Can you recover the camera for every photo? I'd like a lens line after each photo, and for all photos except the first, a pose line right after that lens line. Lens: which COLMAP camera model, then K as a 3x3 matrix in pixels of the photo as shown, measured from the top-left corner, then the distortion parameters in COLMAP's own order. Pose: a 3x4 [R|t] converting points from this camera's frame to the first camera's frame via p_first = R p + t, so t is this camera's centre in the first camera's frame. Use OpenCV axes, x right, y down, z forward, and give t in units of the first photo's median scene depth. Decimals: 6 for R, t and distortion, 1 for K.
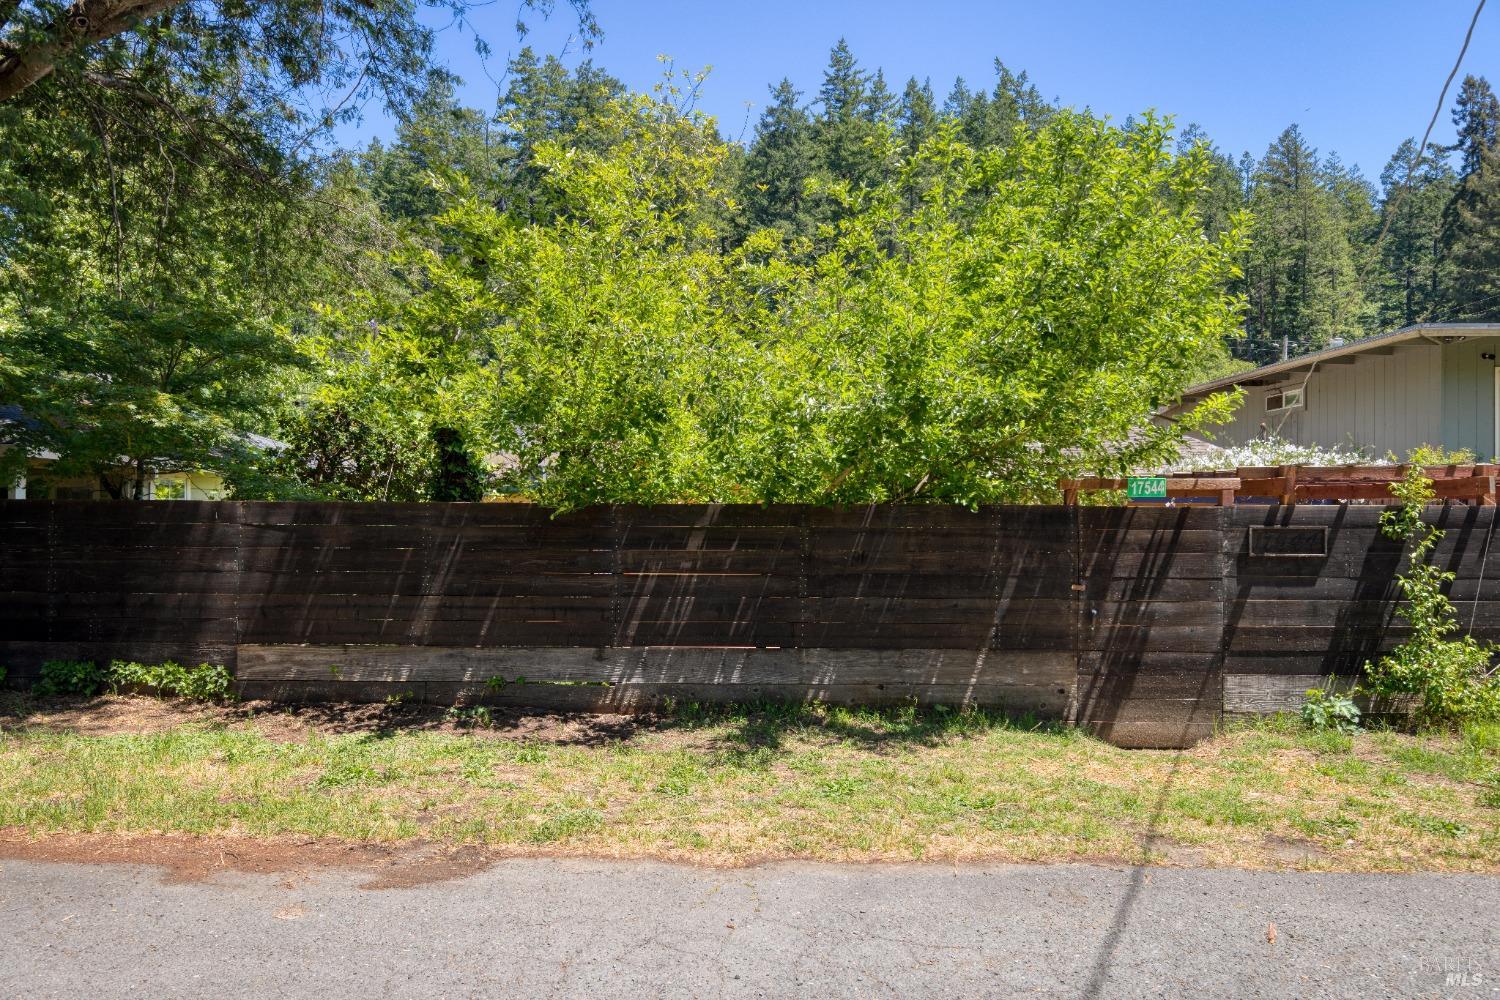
lens RADIAL K [[971.1, 0, 748.5], [0, 971.1, 502.7], [0, 0, 1]] dist [0.003310, -0.000543]
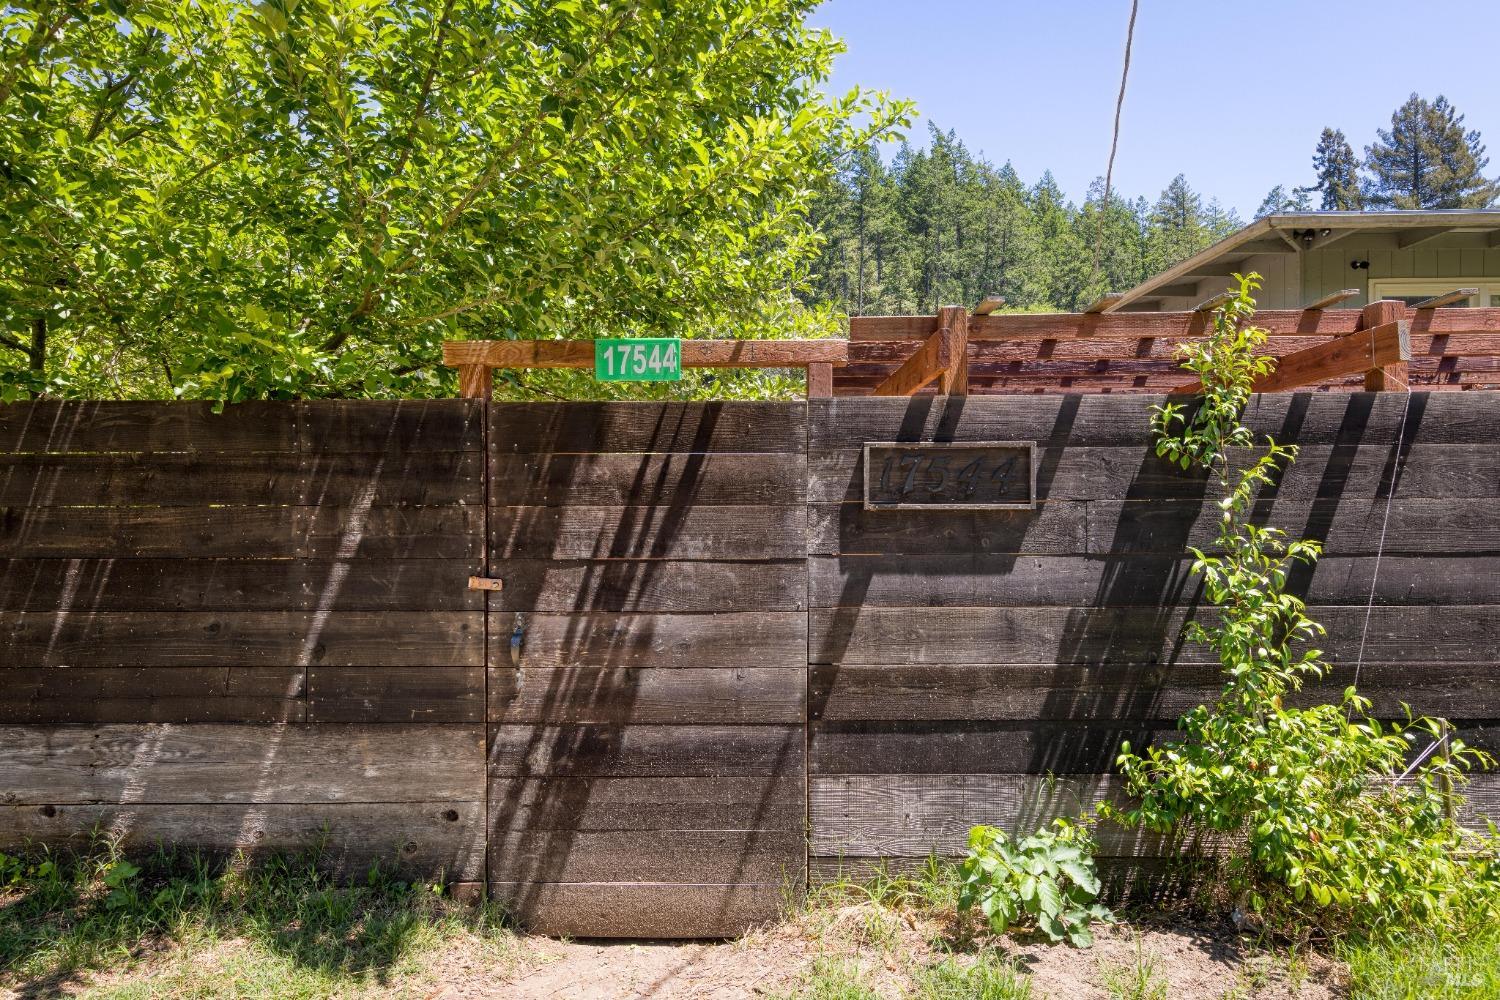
lens RADIAL K [[793.3, 0, 750.0], [0, 793.3, 500.0], [0, 0, 1]] dist [0.000944, -0.000064]
pose [[0.999930, -0.009336, 0.007292, 0.459811], [0.009309, 0.999950, 0.003715, 0.048526], [-0.007326, -0.003647, 0.999967, 0.634837]]
